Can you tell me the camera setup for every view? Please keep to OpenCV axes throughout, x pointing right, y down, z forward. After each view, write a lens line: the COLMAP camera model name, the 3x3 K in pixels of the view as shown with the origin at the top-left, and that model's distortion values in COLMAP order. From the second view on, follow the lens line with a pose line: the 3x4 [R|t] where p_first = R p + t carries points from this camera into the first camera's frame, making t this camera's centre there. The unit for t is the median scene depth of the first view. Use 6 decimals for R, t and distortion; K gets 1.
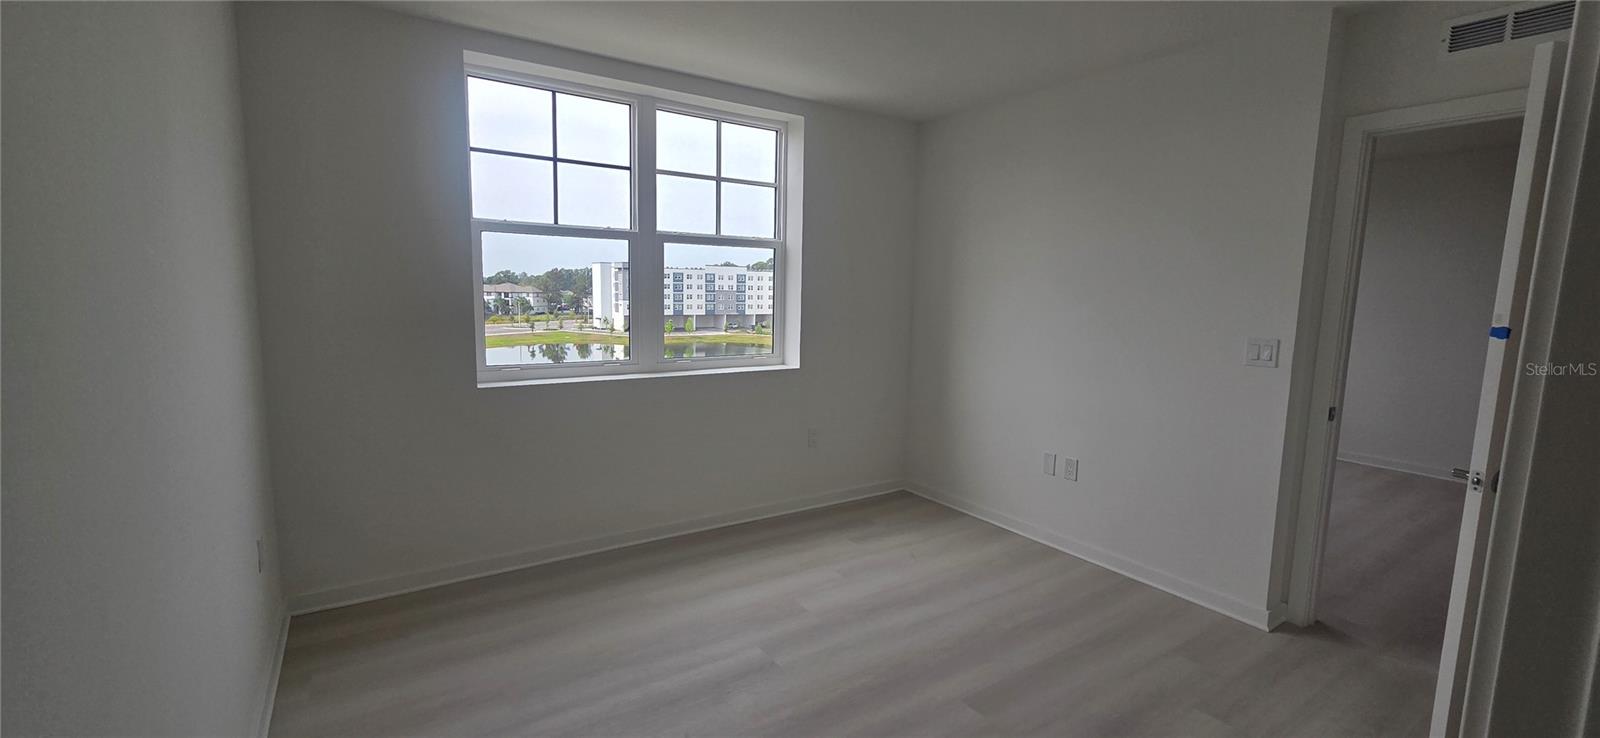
lens RADIAL K [[673.1, 0, 800.0], [0, 673.1, 369.0], [0, 0, 1]] dist [0.011878, -0.000172]
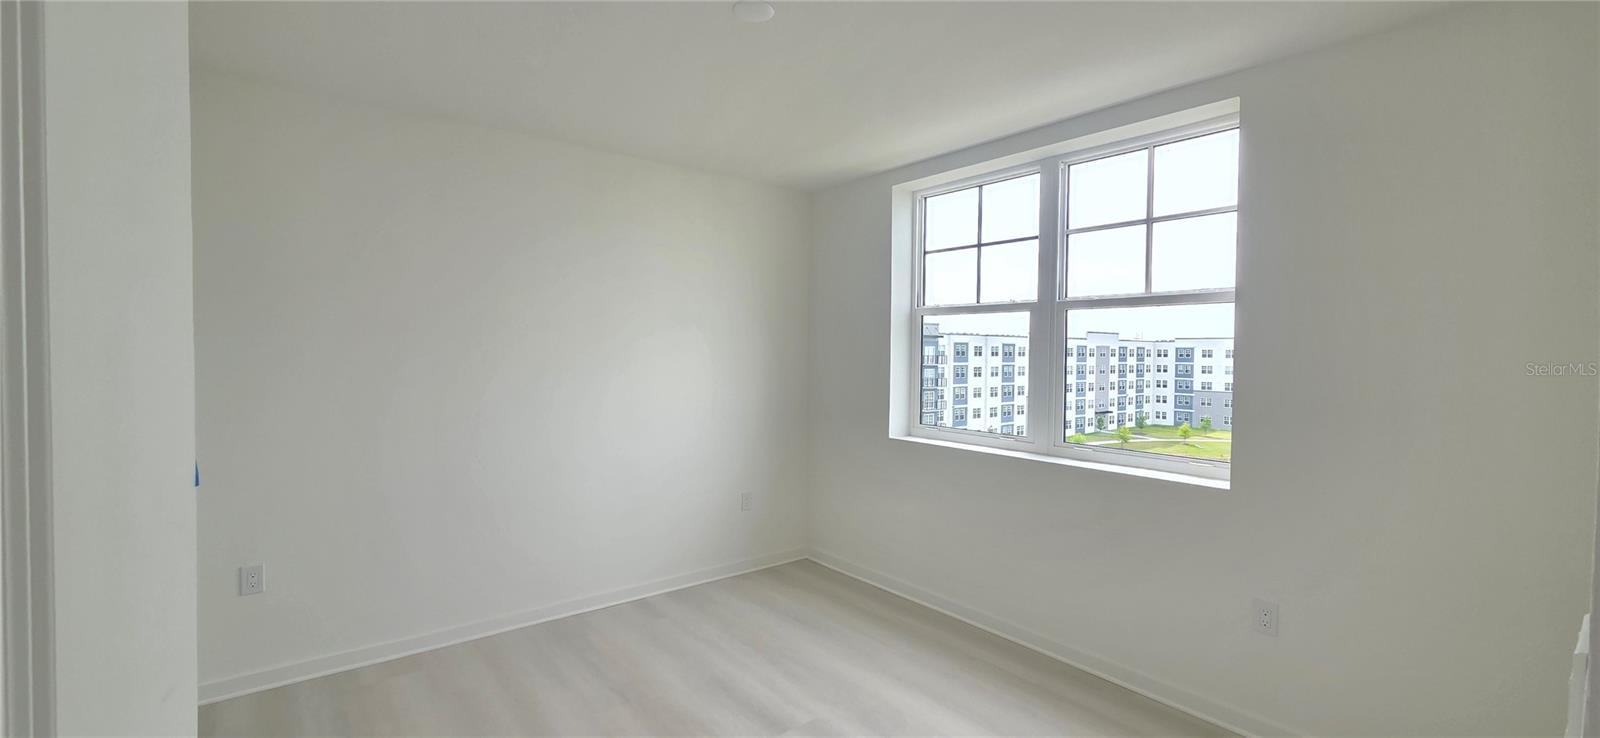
lens RADIAL K [[673.1, 0, 800.0], [0, 673.1, 369.0], [0, 0, 1]] dist [0.011878, -0.000172]
pose [[0.061243, 0.010997, -0.998062, 0.318583], [-0.131327, 0.991335, 0.002864, -0.033605], [0.989446, 0.130897, 0.062156, 0.296982]]
